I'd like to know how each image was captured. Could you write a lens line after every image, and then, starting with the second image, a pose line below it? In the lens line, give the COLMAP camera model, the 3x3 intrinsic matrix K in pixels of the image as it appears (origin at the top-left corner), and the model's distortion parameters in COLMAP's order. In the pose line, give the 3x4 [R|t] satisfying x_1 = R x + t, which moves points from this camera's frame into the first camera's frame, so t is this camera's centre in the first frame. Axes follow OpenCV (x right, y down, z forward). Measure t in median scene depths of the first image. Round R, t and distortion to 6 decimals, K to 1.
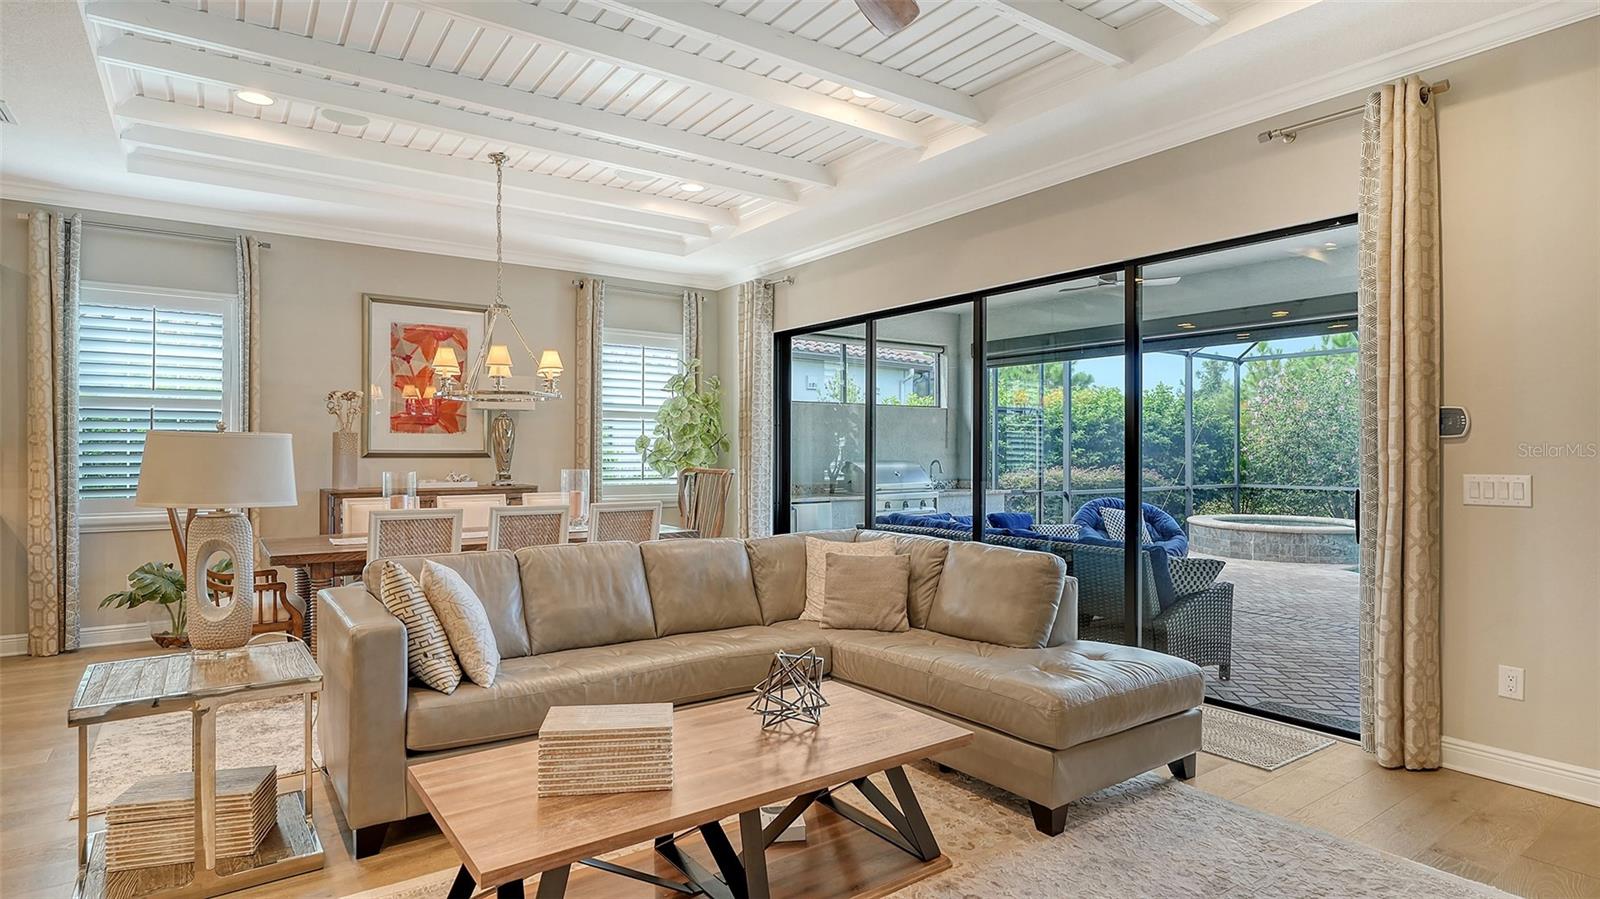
lens RADIAL K [[846.1, 0, 811.2], [0, 846.1, 453.4], [0, 0, 1]] dist [0.000759, 0.000583]
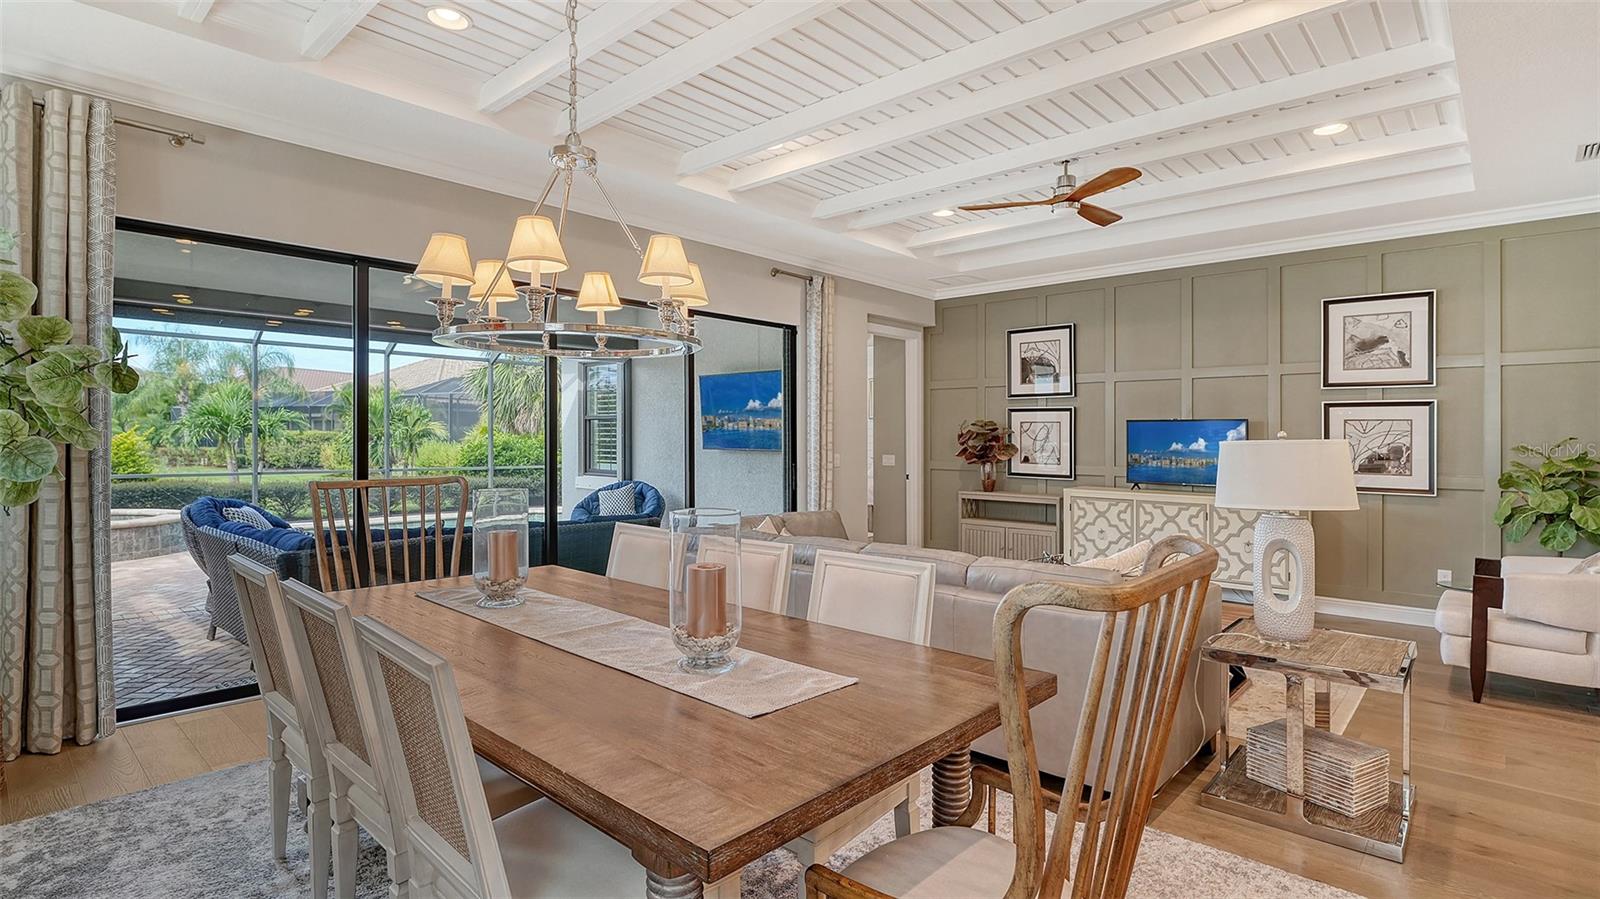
lens RADIAL K [[774.0, 0, 794.8], [0, 774.0, 441.4], [0, 0, 1]] dist [-0.003098, 0.001209]
pose [[-0.192605, -0.008172, 0.981242, -0.734699], [-0.004687, 0.999962, 0.007408, -0.014713], [-0.981265, -0.003172, -0.192636, 0.859702]]
